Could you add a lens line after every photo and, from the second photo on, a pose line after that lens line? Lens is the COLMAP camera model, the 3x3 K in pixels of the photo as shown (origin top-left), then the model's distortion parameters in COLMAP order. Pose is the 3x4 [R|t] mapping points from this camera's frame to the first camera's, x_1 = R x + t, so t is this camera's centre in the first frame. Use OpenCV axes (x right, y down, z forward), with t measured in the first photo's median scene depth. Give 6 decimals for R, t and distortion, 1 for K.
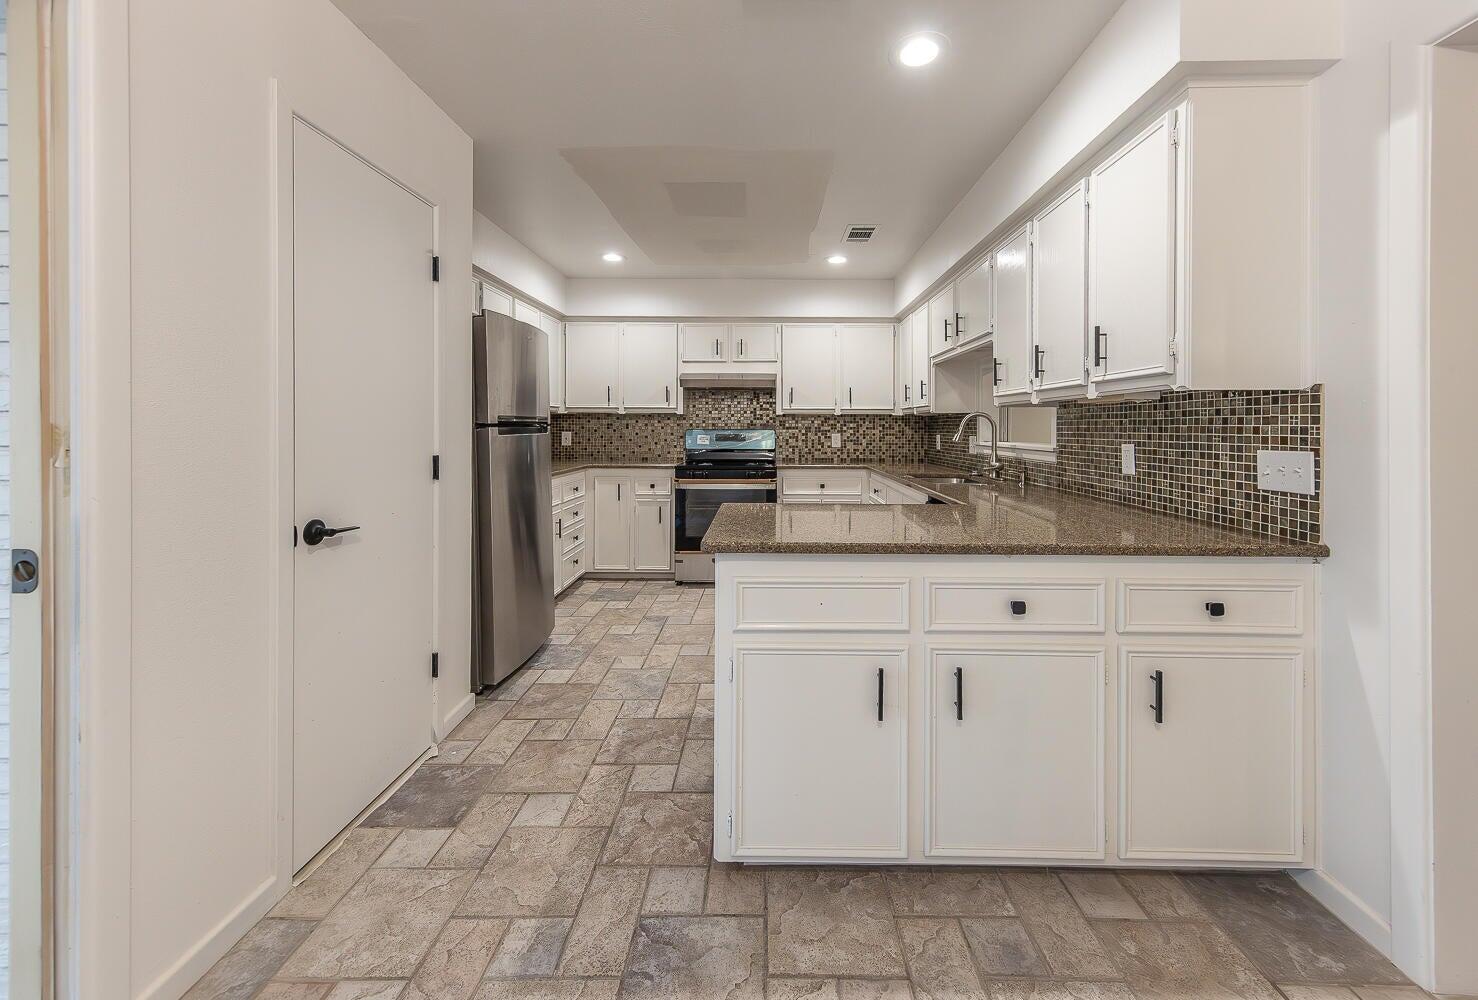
lens RADIAL K [[523.0, 0, 759.5], [0, 523.0, 428.7], [0, 0, 1]] dist [0.007660, -0.000583]
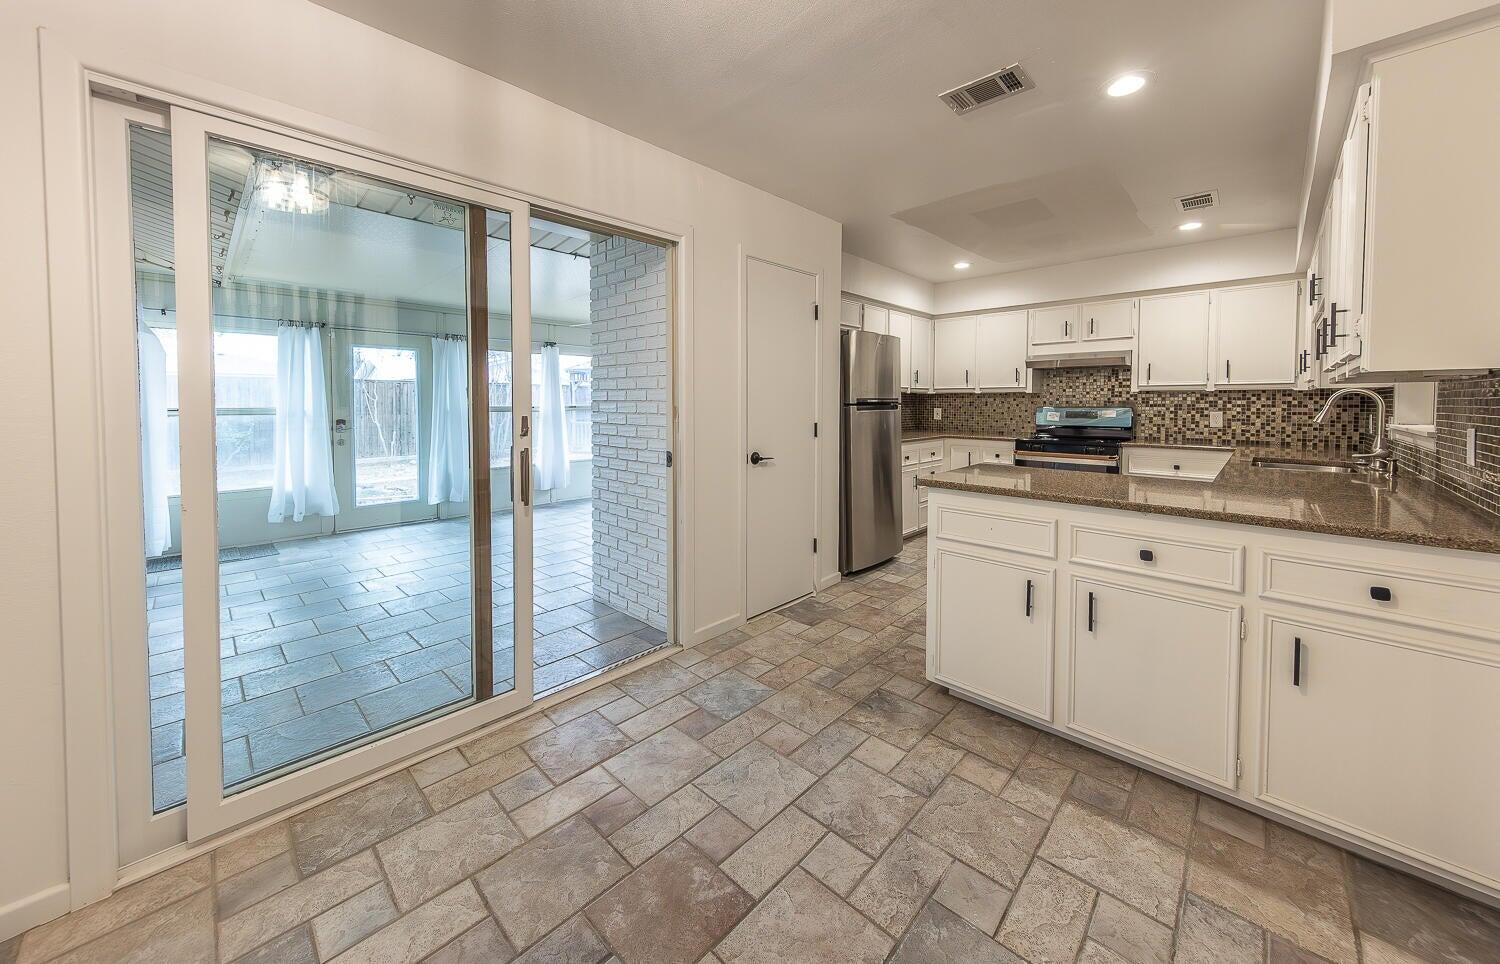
lens RADIAL K [[501.5, 0, 809.7], [0, 501.5, 411.6], [0, 0, 1]] dist [0.007031, -0.000226]
pose [[0.769701, 0.008800, -0.638344, 0.416531], [0.000394, 0.999898, 0.014260, -0.008782], [0.638405, -0.011228, 0.769619, -0.268056]]
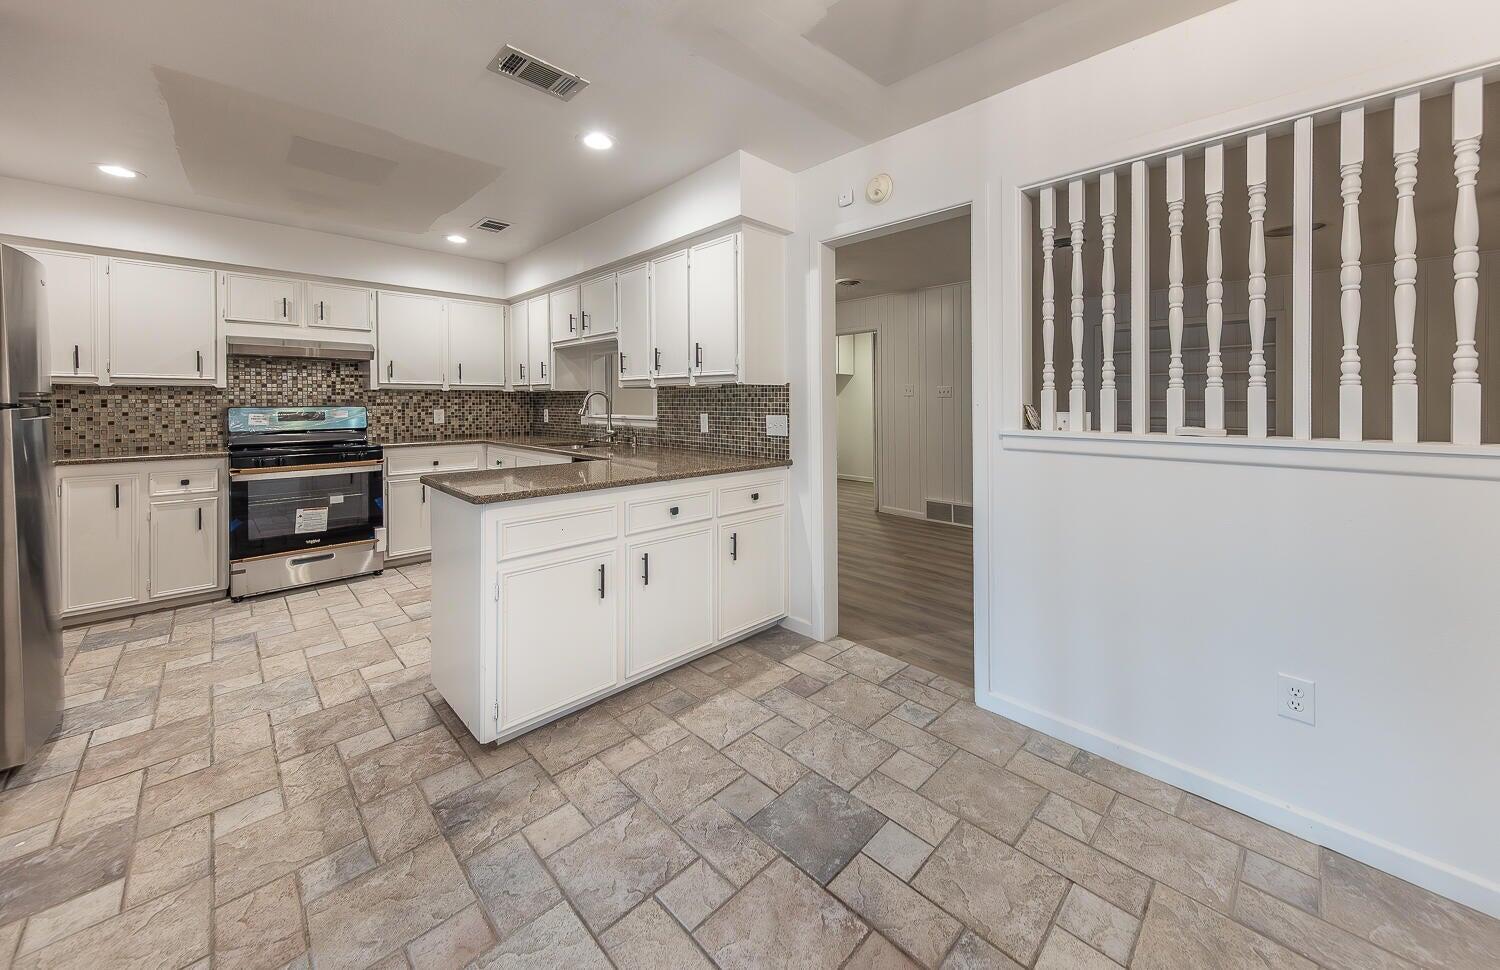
lens RADIAL K [[538.2, 0, 727.7], [0, 538.2, 397.9], [0, 0, 1]] dist [0.007256, -0.001004]
pose [[0.732457, -0.000289, 0.680814, -0.370199], [0.005557, 0.999969, -0.005554, -0.009510], [-0.680791, 0.007851, 0.732436, -0.259619]]
